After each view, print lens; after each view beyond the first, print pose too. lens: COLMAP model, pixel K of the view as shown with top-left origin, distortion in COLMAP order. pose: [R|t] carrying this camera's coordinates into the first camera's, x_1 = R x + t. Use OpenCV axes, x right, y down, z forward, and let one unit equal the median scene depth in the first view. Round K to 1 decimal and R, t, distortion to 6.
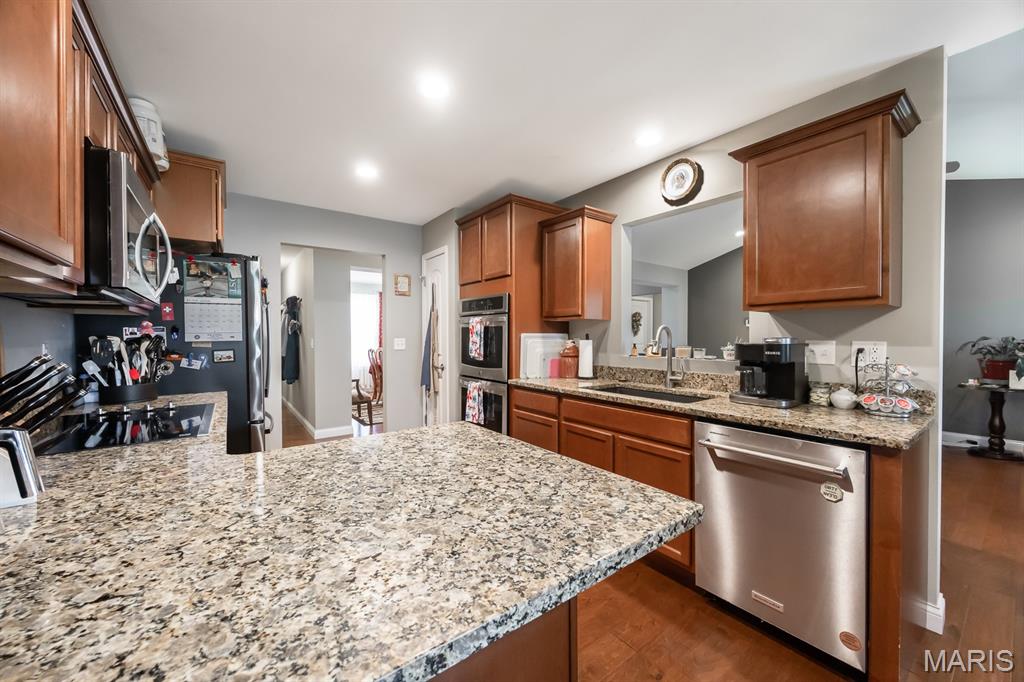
lens RADIAL K [[389.4, 0, 512.5], [0, 389.4, 337.9], [0, 0, 1]] dist [0.000235, -0.000007]
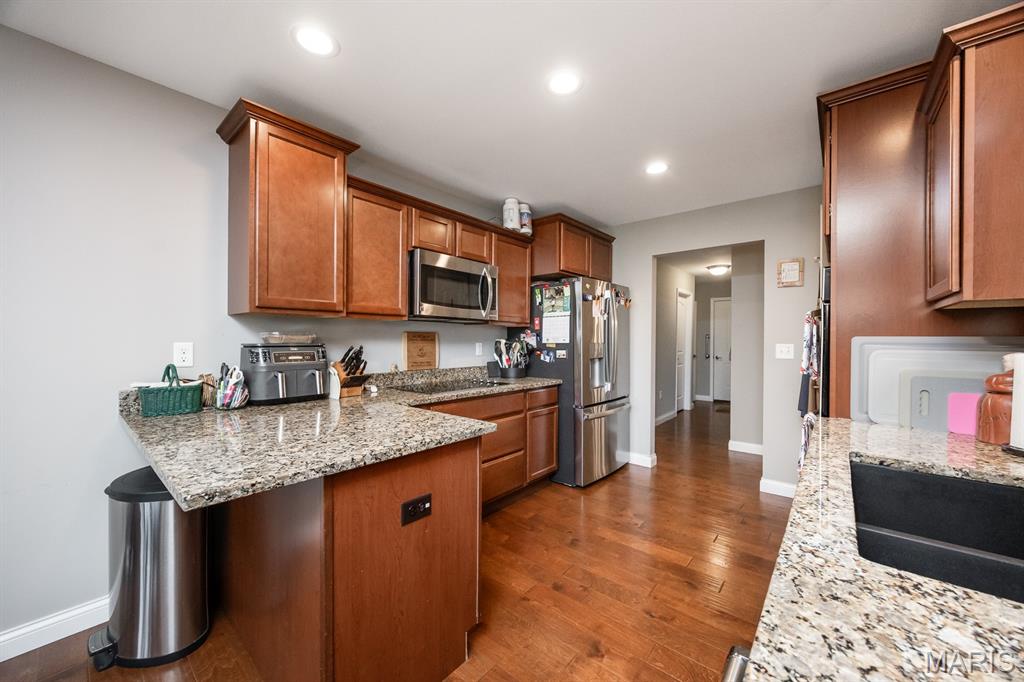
lens RADIAL K [[389.4, 0, 512.5], [0, 389.4, 337.9], [0, 0, 1]] dist [0.000235, -0.000007]
pose [[0.224622, -0.000596, -0.974446, 0.581388], [-0.012224, 0.999919, -0.003430, -0.003640], [0.974369, 0.012682, 0.224597, 0.546927]]
